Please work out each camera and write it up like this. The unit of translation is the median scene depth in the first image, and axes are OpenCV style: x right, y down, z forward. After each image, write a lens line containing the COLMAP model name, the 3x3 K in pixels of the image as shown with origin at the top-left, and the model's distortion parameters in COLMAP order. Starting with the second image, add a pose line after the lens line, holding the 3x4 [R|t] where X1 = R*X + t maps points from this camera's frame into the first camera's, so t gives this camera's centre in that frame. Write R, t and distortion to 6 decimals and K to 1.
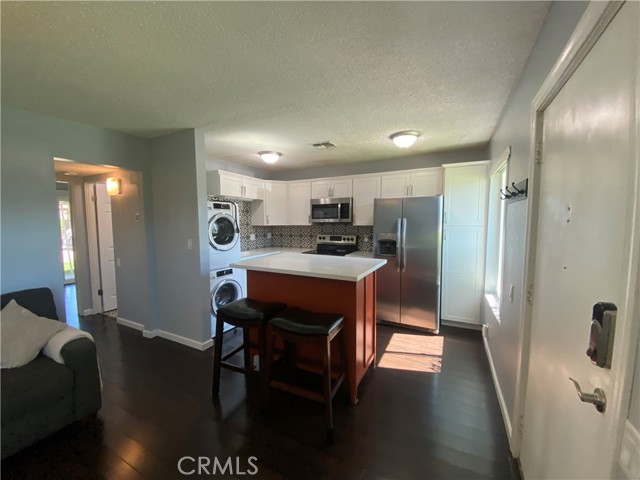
lens RADIAL K [[260.4, 0, 320.9], [0, 260.4, 241.3], [0, 0, 1]] dist [0.026710, -0.024543]
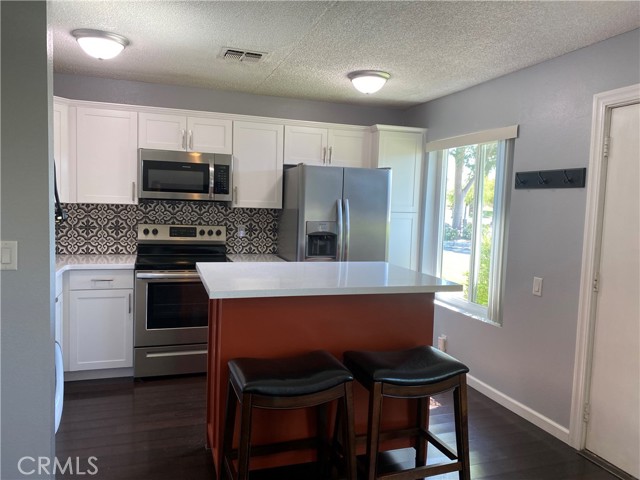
lens RADIAL K [[492.3, 0, 324.9], [0, 492.3, 253.4], [0, 0, 1]] dist [-0.004340, 0.014667]
pose [[0.681654, -0.042916, 0.730415, -0.502134], [0.020351, 0.999004, 0.039705, -0.001909], [-0.731391, -0.012200, 0.681849, 0.160215]]
